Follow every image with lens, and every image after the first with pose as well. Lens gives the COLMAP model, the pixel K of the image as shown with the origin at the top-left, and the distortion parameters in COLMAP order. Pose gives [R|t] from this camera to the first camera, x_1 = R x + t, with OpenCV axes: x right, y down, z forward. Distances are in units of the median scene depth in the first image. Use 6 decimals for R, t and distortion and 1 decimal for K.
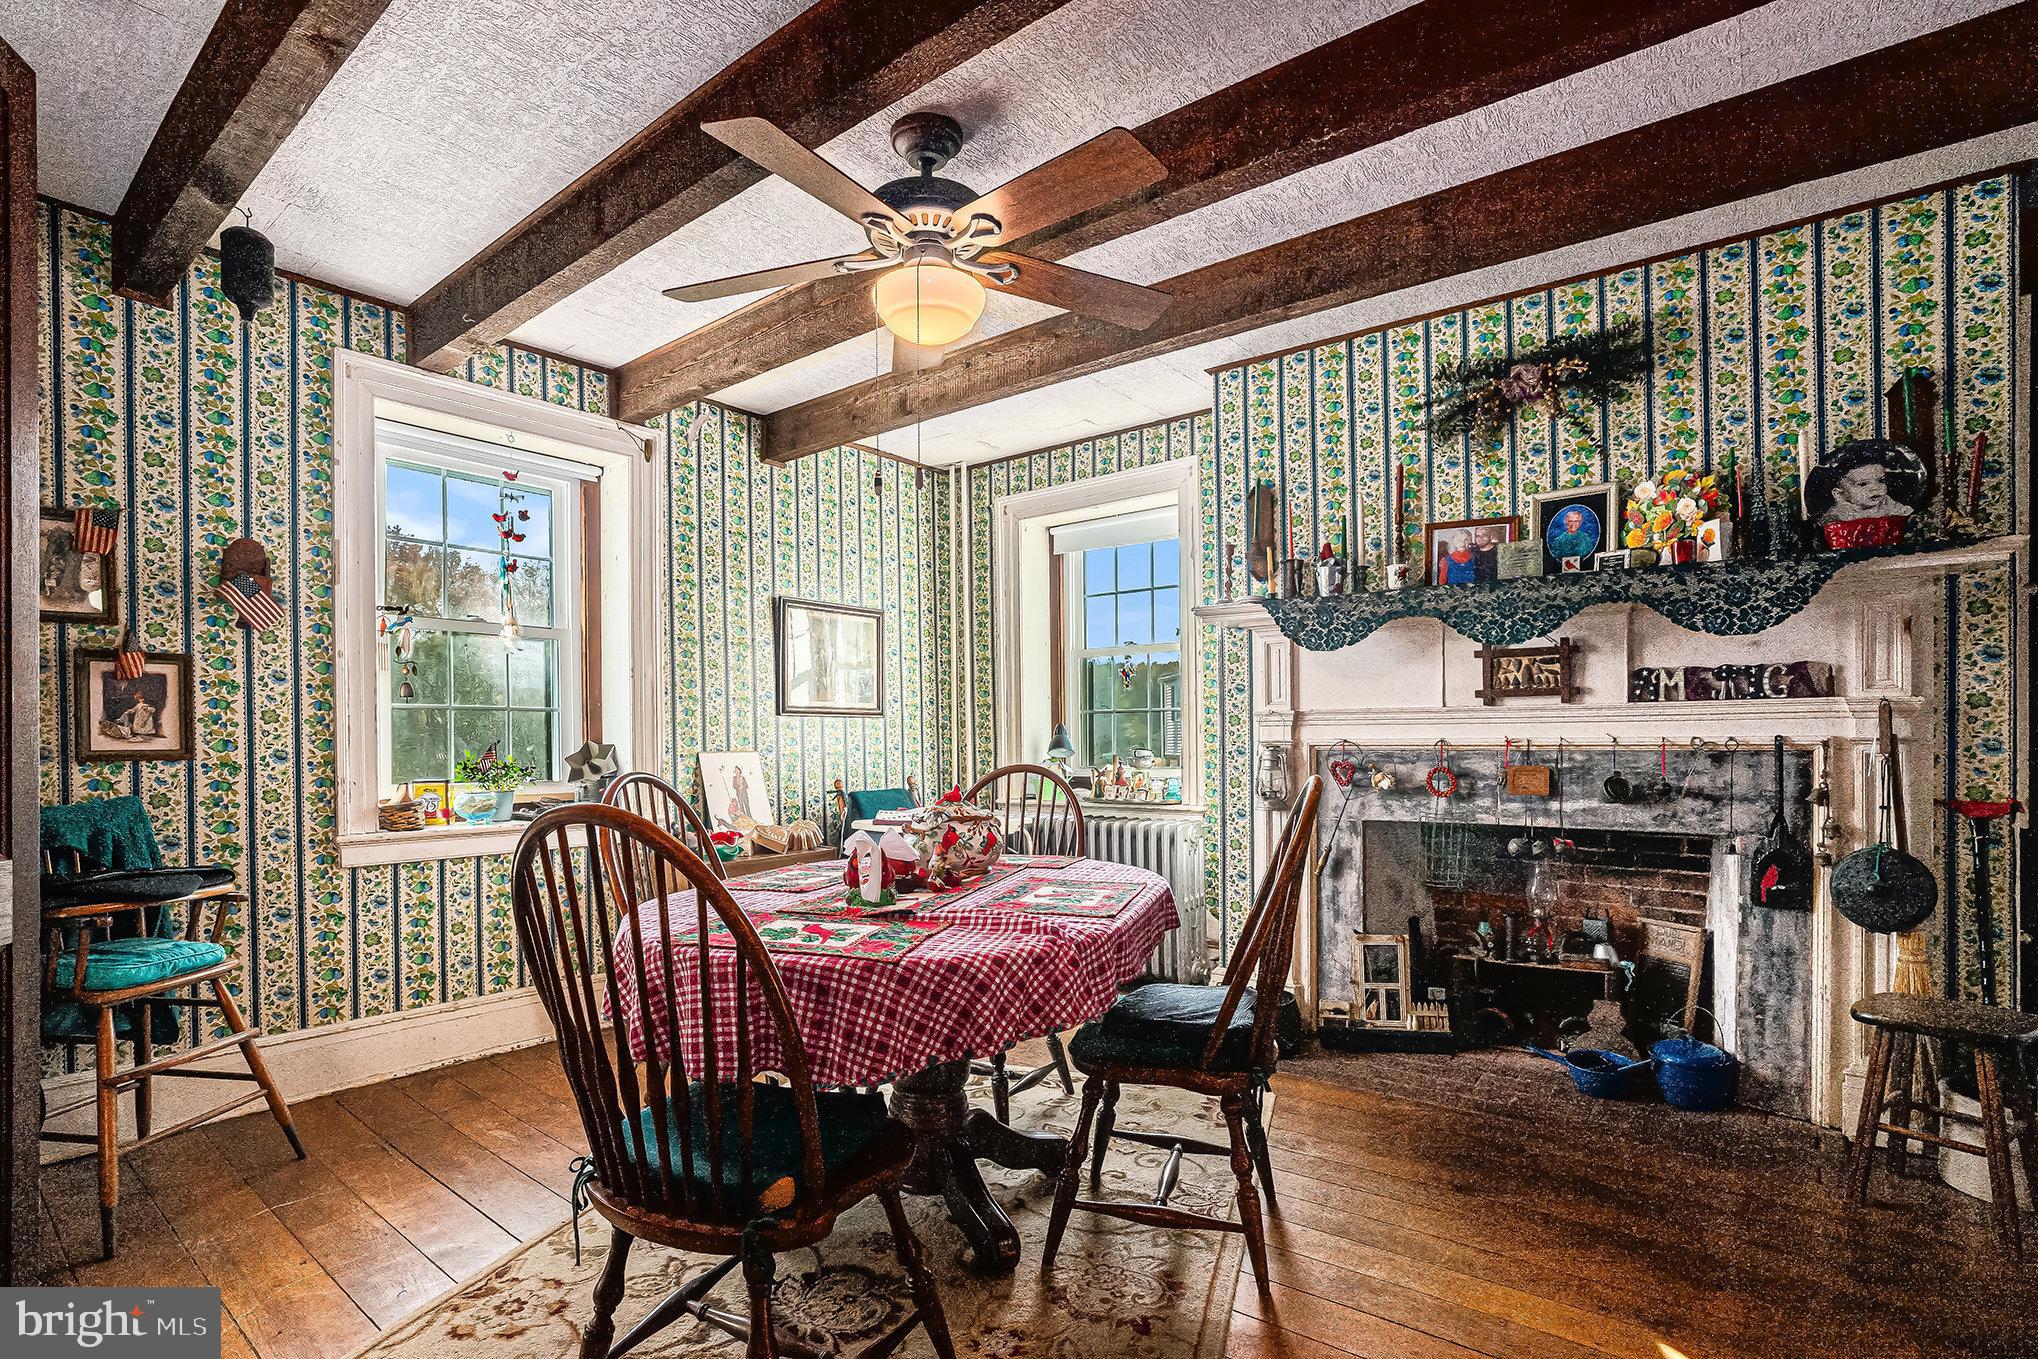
lens RADIAL K [[978.2, 0, 969.1], [0, 978.2, 748.9], [0, 0, 1]] dist [-0.027069, 0.004045]
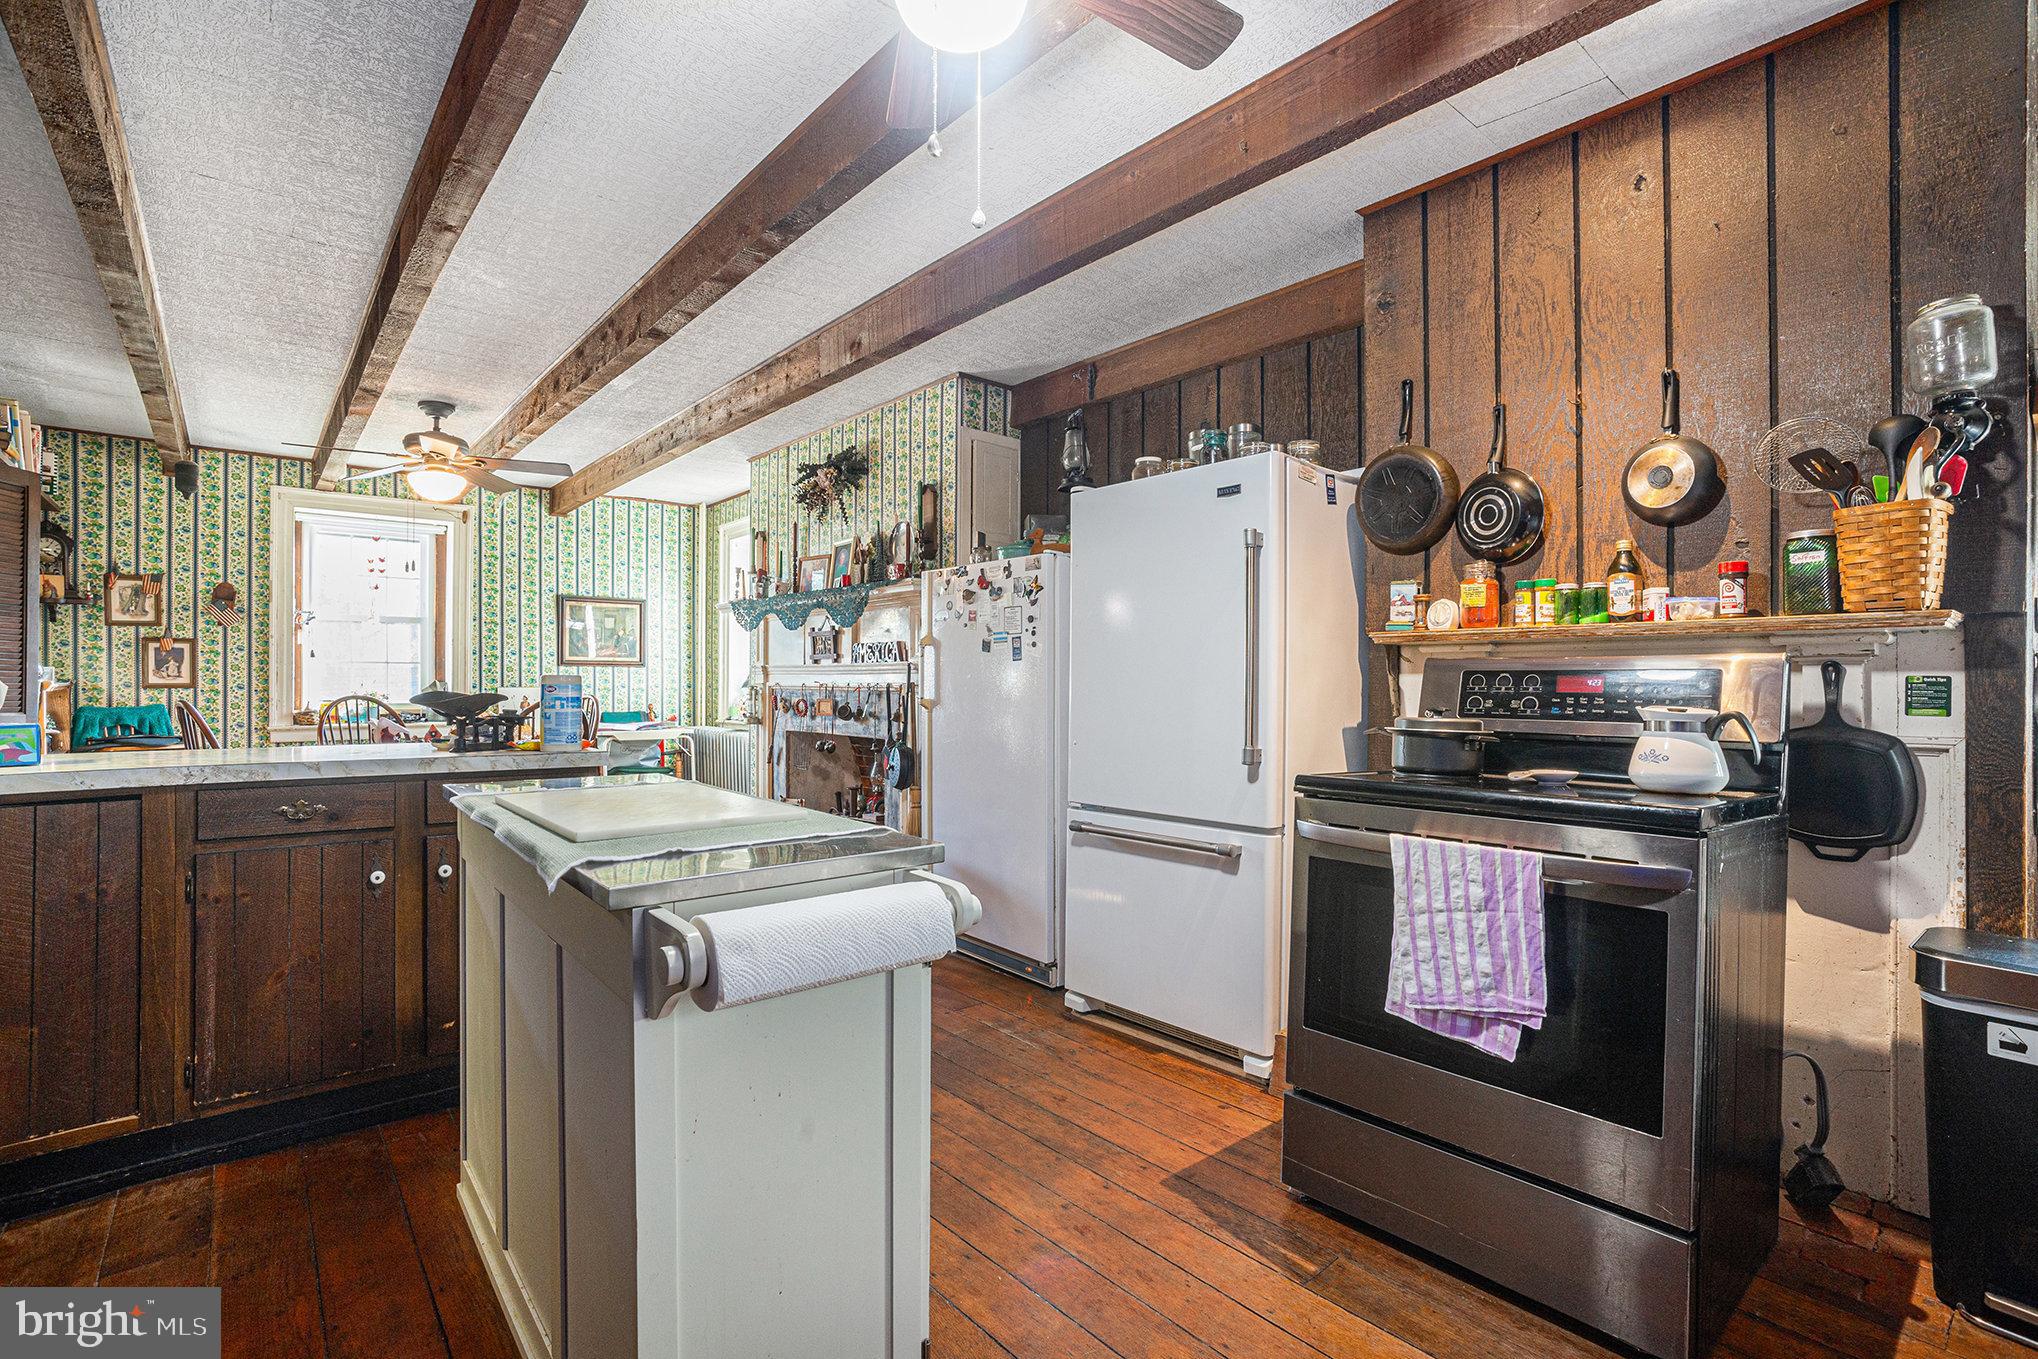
lens RADIAL K [[978.2, 0, 1023.0], [0, 978.2, 674.2], [0, 0, 1]] dist [-0.027069, 0.004045]
pose [[0.979667, 0.005894, -0.200544, 1.372904], [-0.009390, 0.999820, -0.016486, -0.001162], [0.200411, 0.018034, 0.979546, -0.697472]]
